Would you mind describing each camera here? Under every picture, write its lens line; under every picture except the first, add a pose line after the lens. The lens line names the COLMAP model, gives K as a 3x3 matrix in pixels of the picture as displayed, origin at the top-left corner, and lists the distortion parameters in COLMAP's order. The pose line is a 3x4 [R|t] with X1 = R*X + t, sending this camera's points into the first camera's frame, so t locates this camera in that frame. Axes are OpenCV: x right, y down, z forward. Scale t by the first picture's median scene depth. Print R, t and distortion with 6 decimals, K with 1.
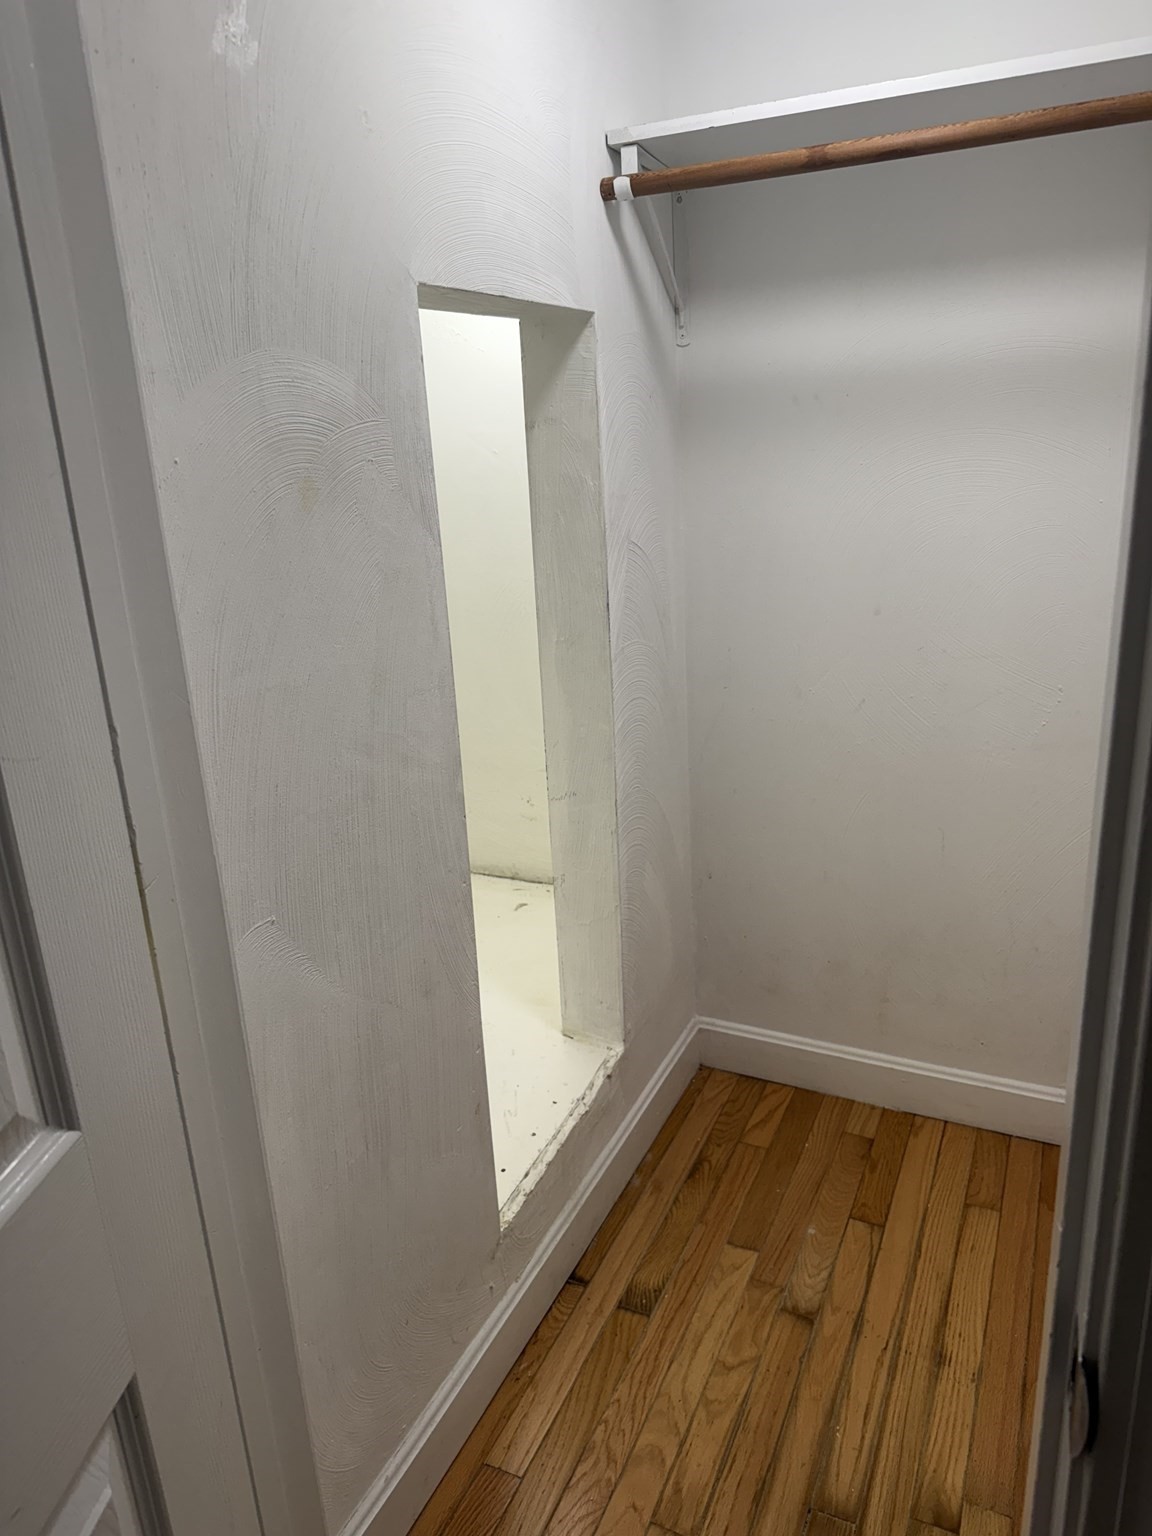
lens RADIAL K [[1107.3, 0, 555.0], [0, 1107.3, 767.6], [0, 0, 1]] dist [-0.007060, -0.012700]
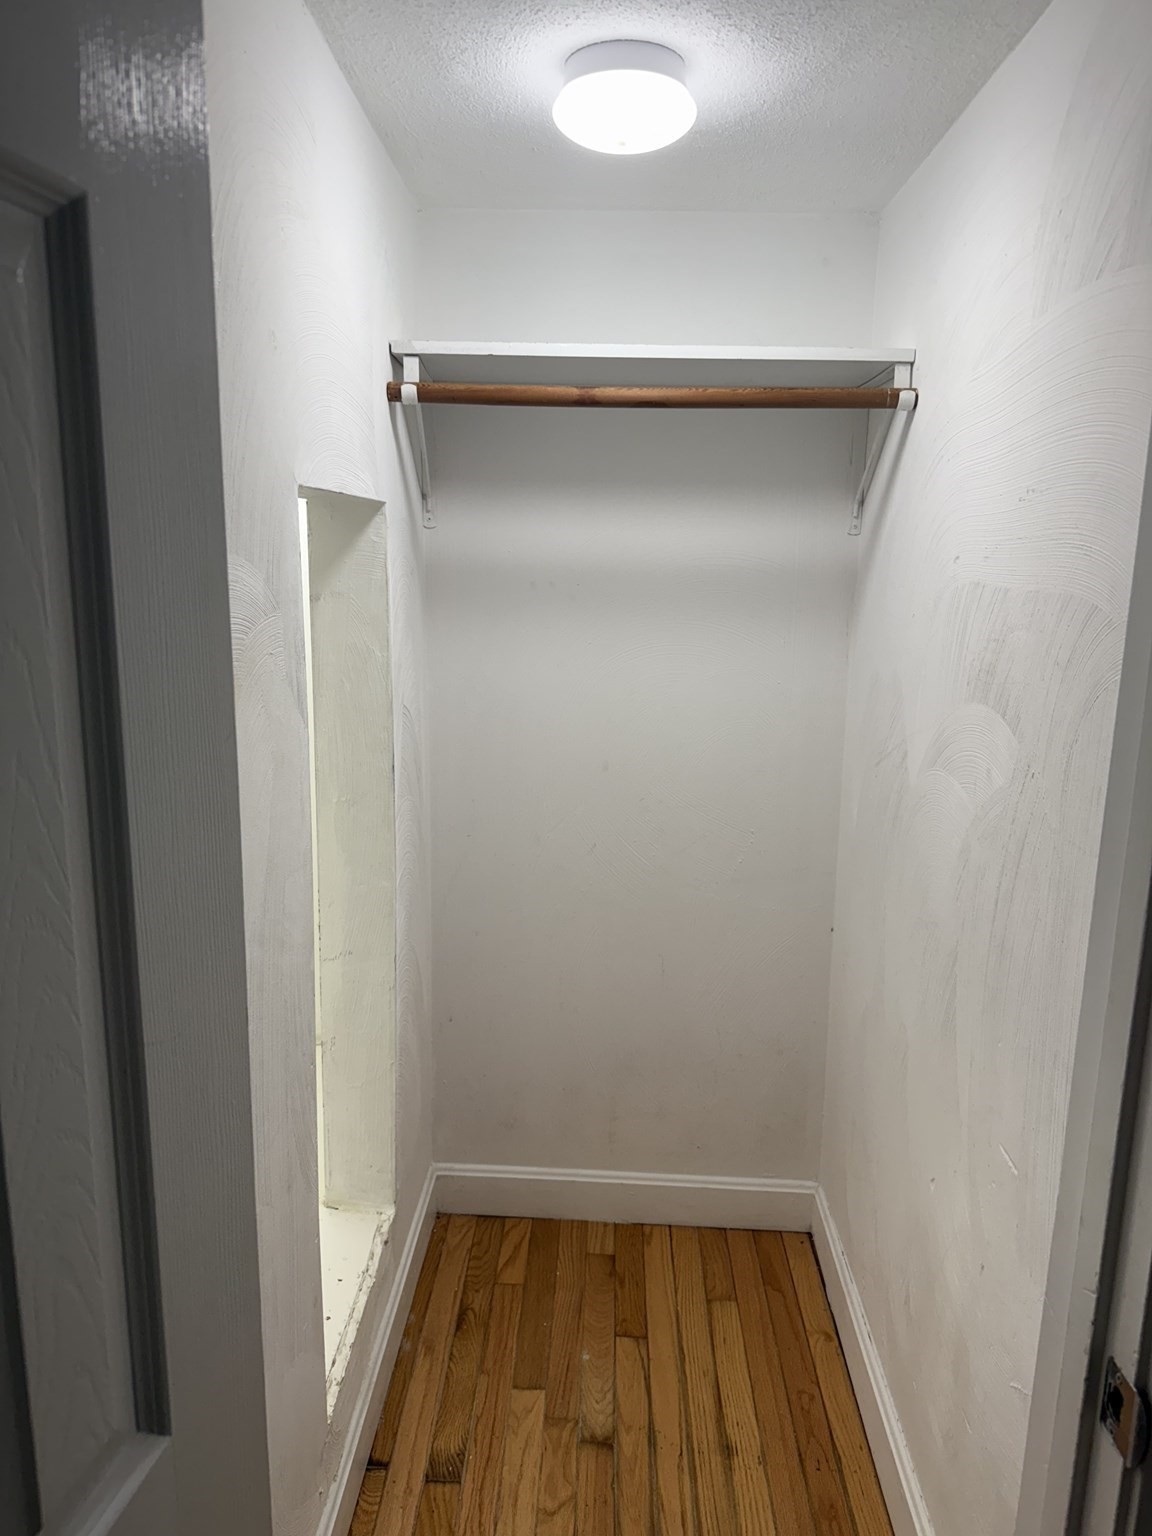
lens RADIAL K [[1107.3, 0, 555.0], [0, 1107.3, 767.6], [0, 0, 1]] dist [-0.007060, -0.012700]
pose [[0.921008, -0.023014, 0.388864, -0.197654], [0.065968, 0.993050, -0.097471, -0.035904], [-0.383918, 0.115424, 0.916124, -0.009500]]
